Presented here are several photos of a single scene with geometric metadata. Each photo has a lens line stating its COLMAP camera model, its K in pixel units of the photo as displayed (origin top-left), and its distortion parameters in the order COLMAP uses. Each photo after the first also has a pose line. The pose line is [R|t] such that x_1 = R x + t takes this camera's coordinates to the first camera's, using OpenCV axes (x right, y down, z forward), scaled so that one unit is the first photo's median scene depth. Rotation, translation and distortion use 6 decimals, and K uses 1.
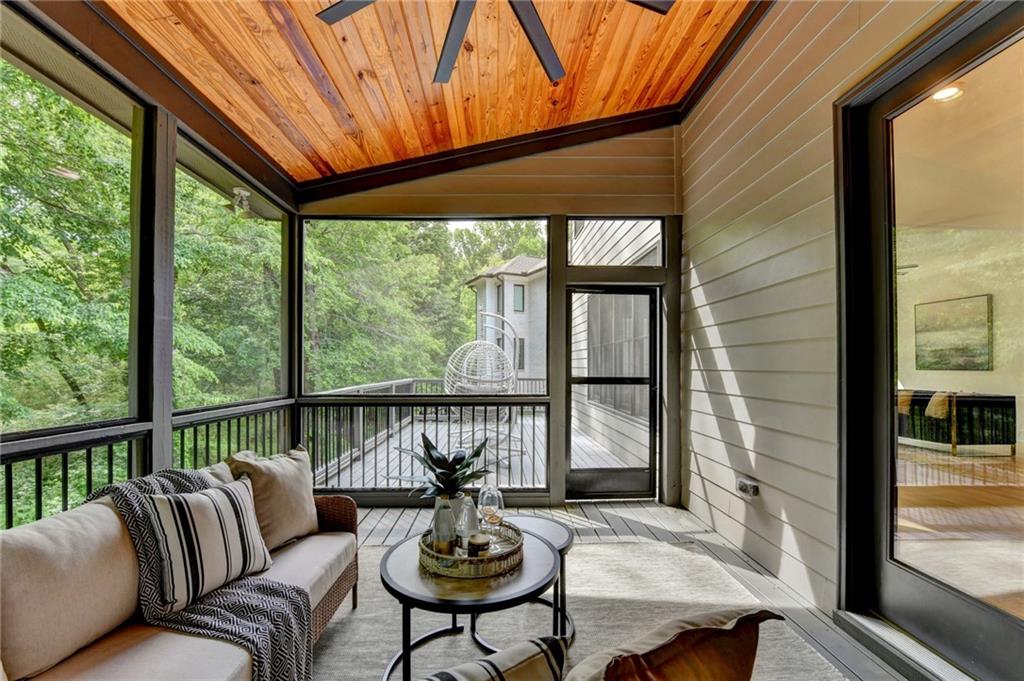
lens RADIAL K [[410.4, 0, 495.5], [0, 410.4, 362.6], [0, 0, 1]] dist [-0.002641, -0.000655]
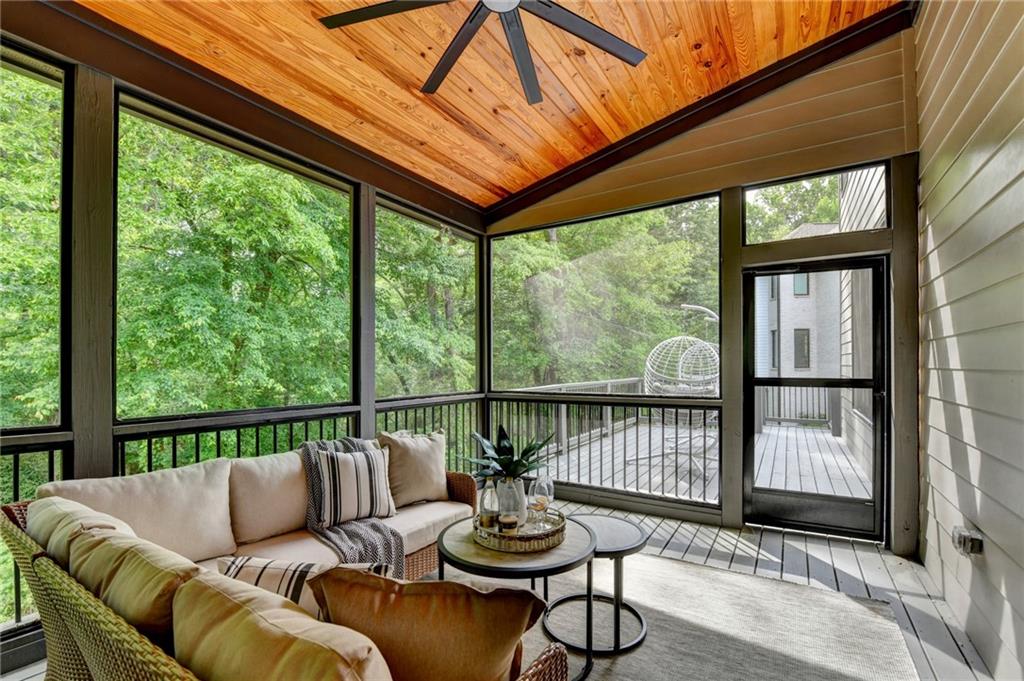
lens RADIAL K [[437.8, 0, 530.7], [0, 437.8, 362.0], [0, 0, 1]] dist [0.001260, -0.000328]
pose [[0.857696, -0.008819, -0.514082, 0.267175], [0.009960, 0.999950, -0.000537, -0.000167], [0.514061, -0.004660, 0.857741, -0.000926]]
